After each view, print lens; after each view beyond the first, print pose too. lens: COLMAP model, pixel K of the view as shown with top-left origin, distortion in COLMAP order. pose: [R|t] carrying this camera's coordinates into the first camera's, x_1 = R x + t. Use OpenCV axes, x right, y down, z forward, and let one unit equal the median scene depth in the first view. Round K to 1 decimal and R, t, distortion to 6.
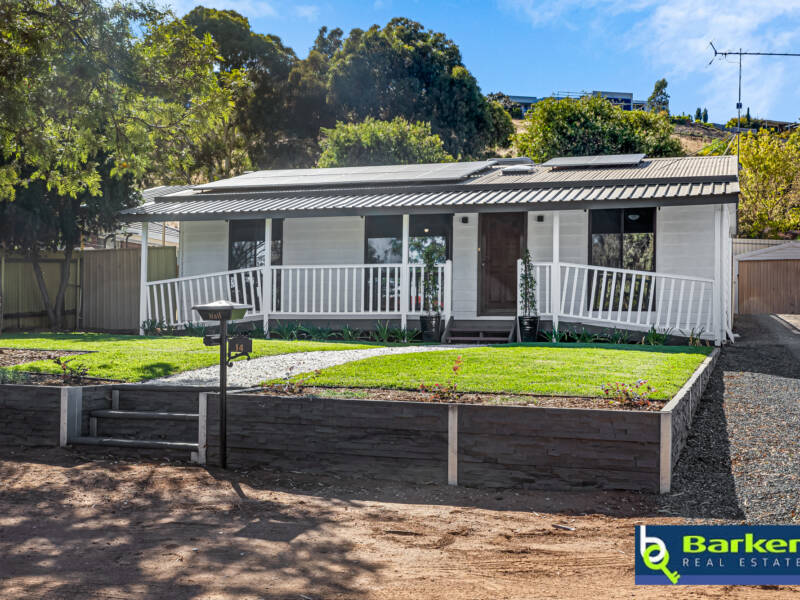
lens RADIAL K [[916.0, 0, 400.1], [0, 916.0, 297.1], [0, 0, 1]] dist [-0.021879, 0.000000]
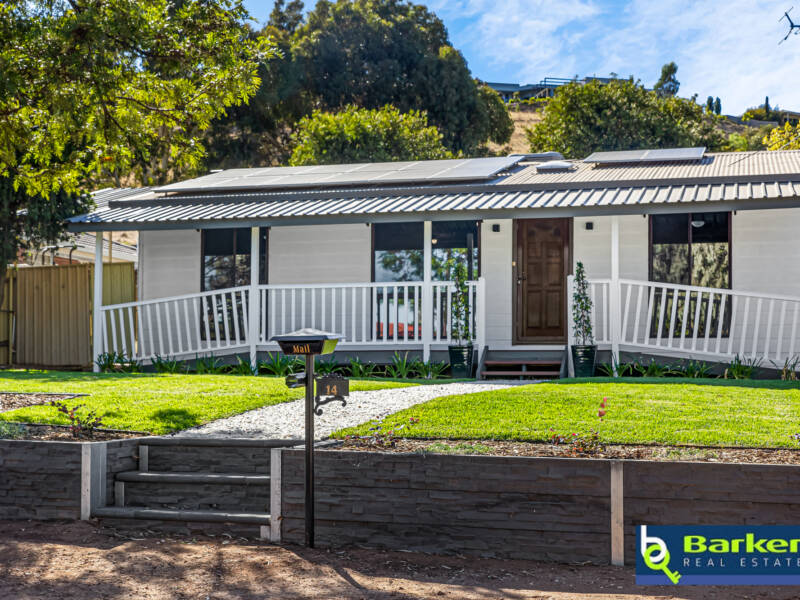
lens RADIAL K [[1097.2, 0, 400.8], [0, 1097.2, 304.2], [0, 0, 1]] dist [-0.024012, 0.000000]
pose [[0.999319, -0.006153, 0.036393, -0.052393], [0.006769, 0.999836, -0.016823, -0.000162], [-0.036284, 0.017058, 0.999196, 0.026932]]
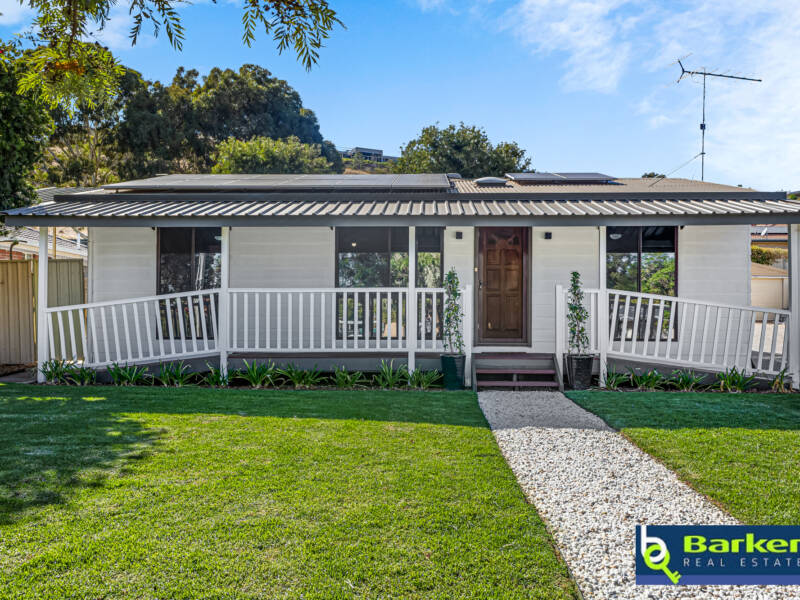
lens RADIAL K [[653.5, 0, 399.3], [0, 653.5, 302.5], [0, 0, 1]] dist [0.010467, -0.011390]
pose [[0.964270, -0.003210, 0.264902, -0.152254], [-0.001449, 0.999848, 0.017388, -0.032615], [-0.264917, -0.017150, 0.964119, 0.439682]]
